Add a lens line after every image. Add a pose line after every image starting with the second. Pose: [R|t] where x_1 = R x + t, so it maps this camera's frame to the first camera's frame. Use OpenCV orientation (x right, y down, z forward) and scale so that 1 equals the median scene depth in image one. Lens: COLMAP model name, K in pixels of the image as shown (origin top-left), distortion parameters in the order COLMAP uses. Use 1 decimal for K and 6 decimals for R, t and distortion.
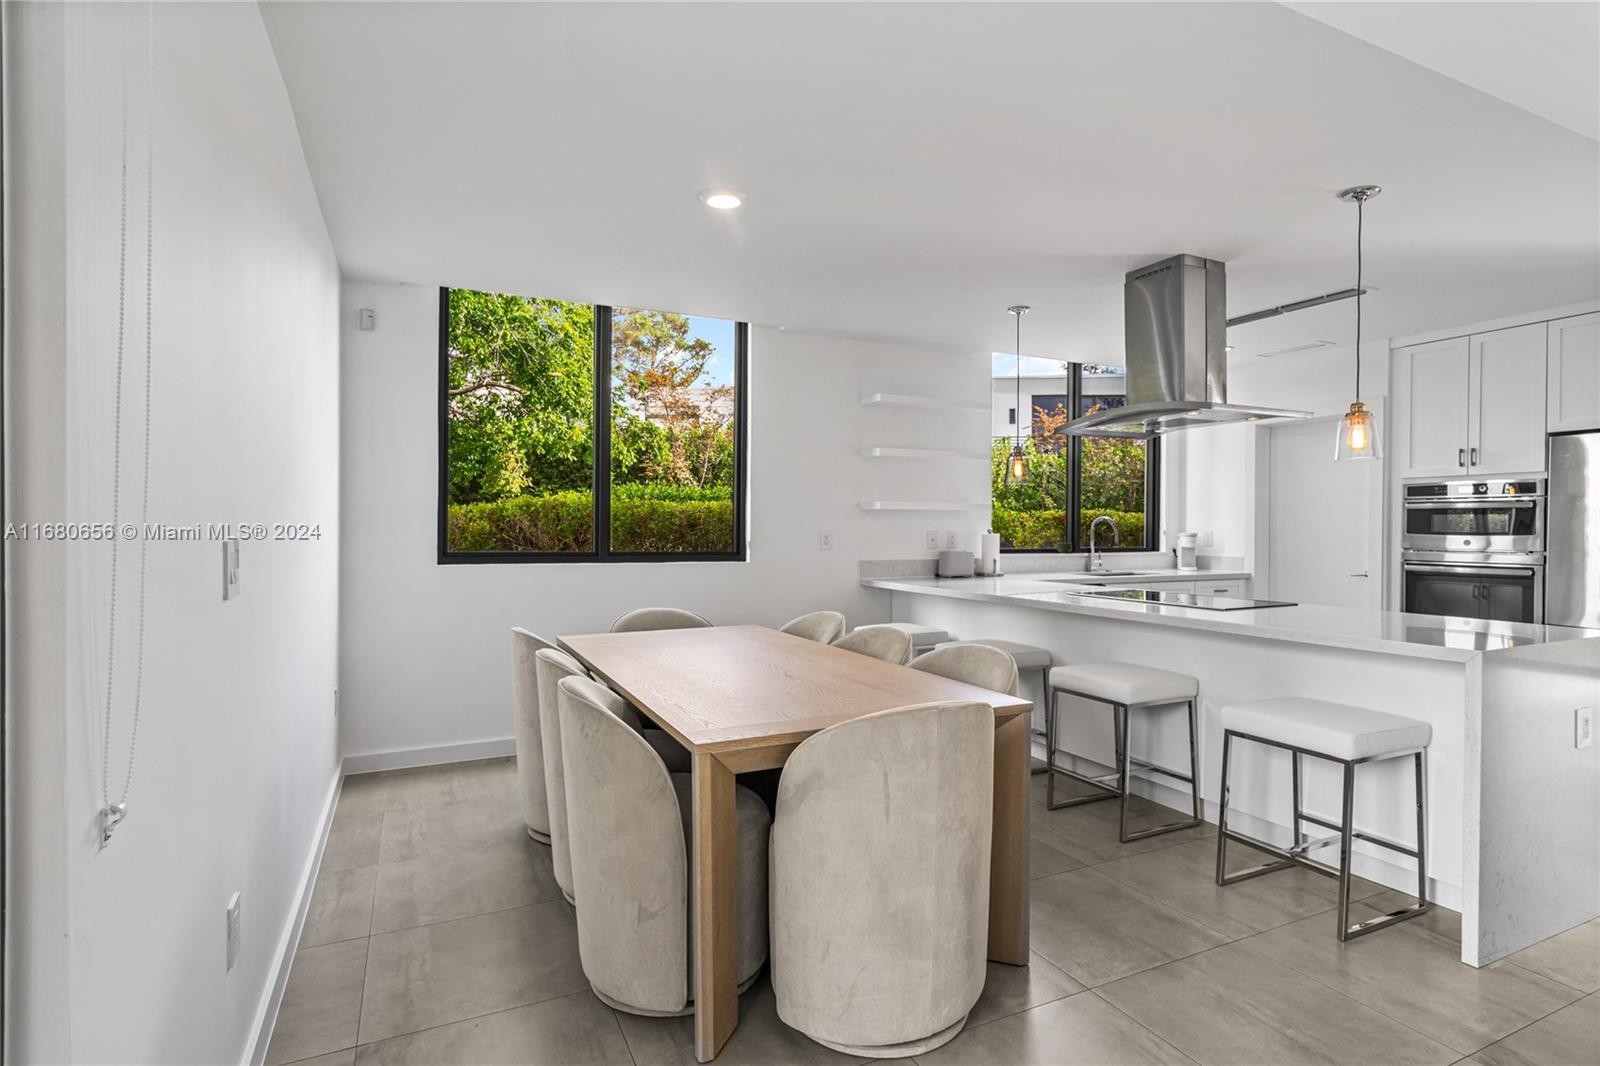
lens RADIAL K [[806.6, 0, 800.0], [0, 806.6, 533.0], [0, 0, 1]] dist [-0.000809, 0.000733]
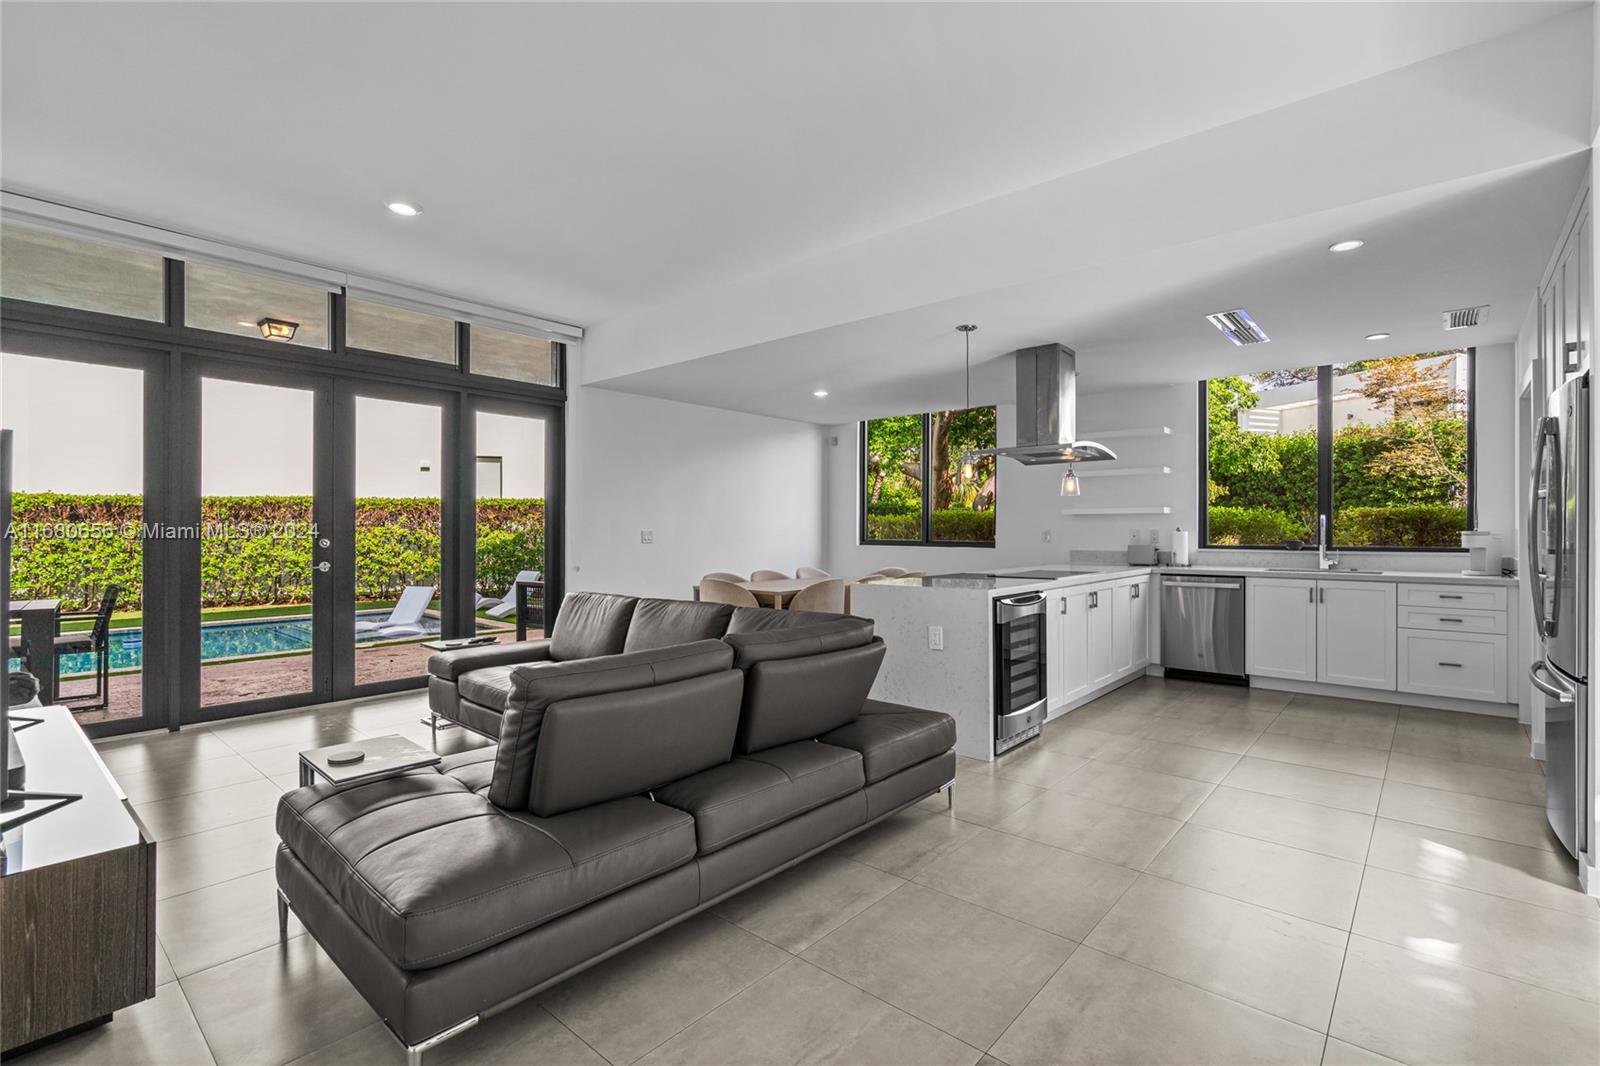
lens RADIAL K [[729.5, 0, 805.5], [0, 729.5, 526.9], [0, 0, 1]] dist [-0.003890, 0.000840]
pose [[0.397218, -0.006114, -0.917704, 1.077600], [-0.005194, 0.999947, -0.008910, 0.006741], [0.917710, 0.008306, 0.397165, 0.045348]]
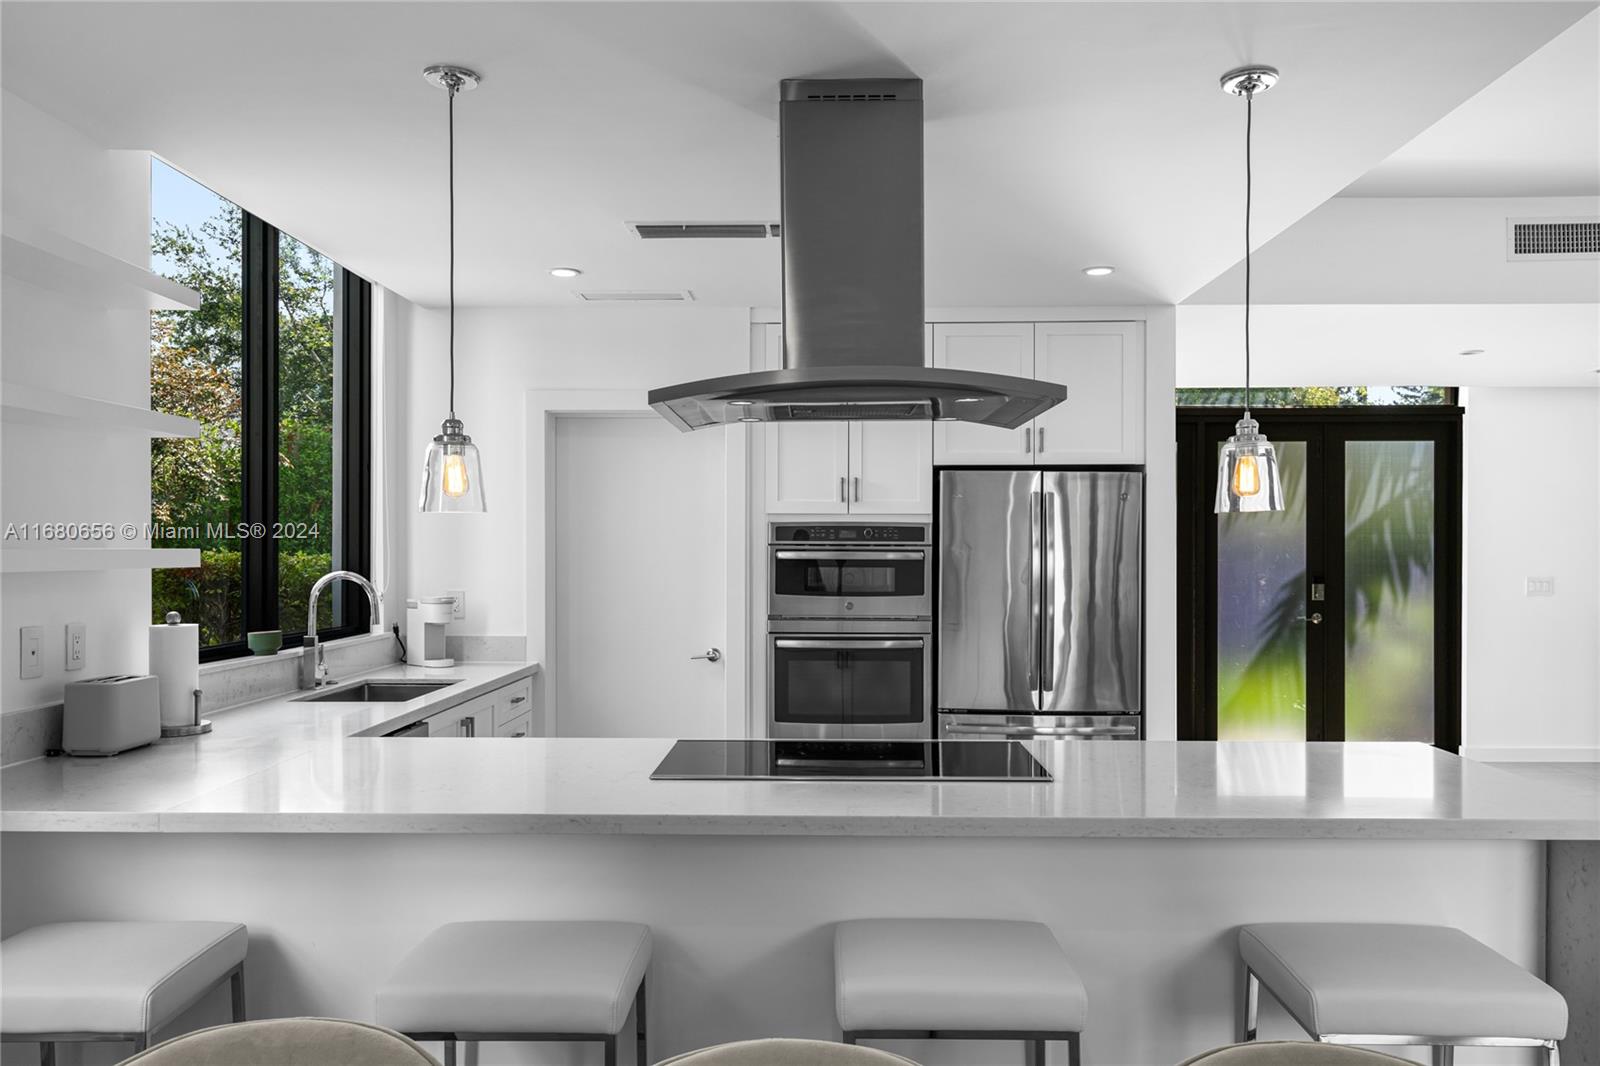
lens RADIAL K [[1214.2, 0, 804.8], [0, 1214.2, 559.2], [0, 0, 1]] dist [0.001472, -0.003269]
pose [[0.457500, -0.008715, 0.889167, -0.155374], [0.006818, 0.999957, 0.006293, -0.034200], [-0.889183, 0.003183, 0.457540, 0.480894]]
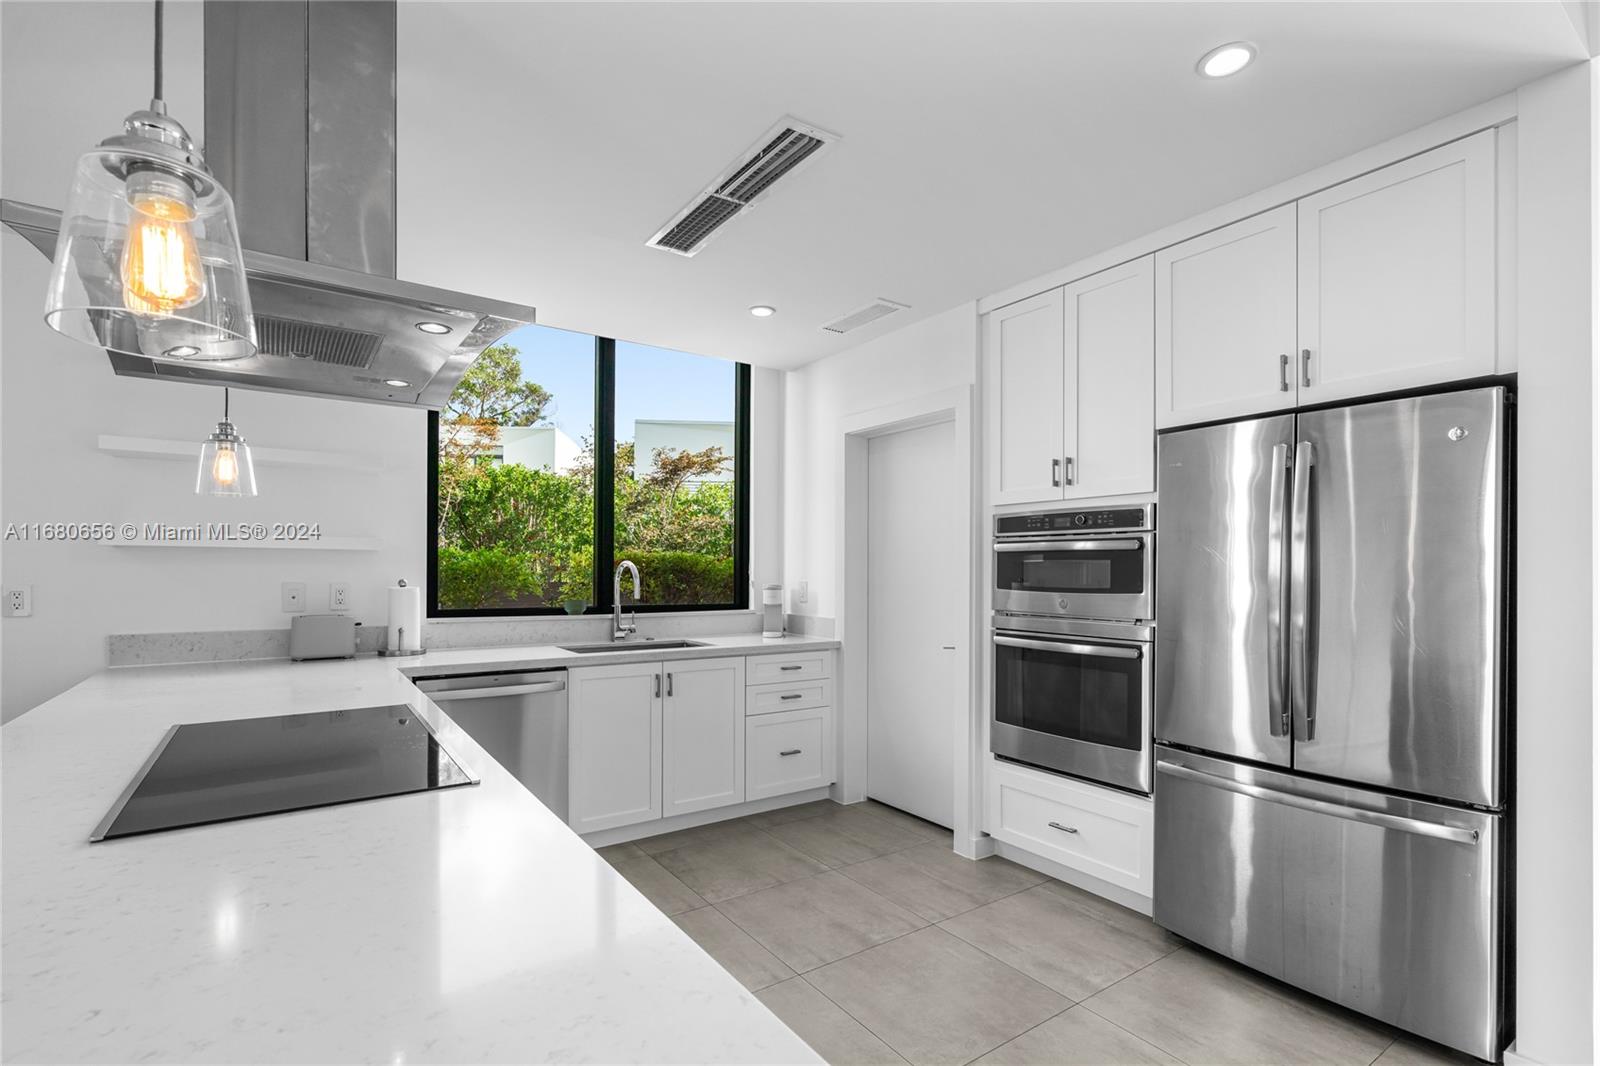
lens RADIAL K [[740.2, 0, 795.8], [0, 740.2, 573.9], [0, 0, 1]] dist [-0.004296, 0.000465]
pose [[0.987875, 0.002560, 0.155233, 0.473124], [-0.001902, 0.999989, -0.004383, -0.008057], [-0.155243, 0.004035, 0.987868, 0.402983]]
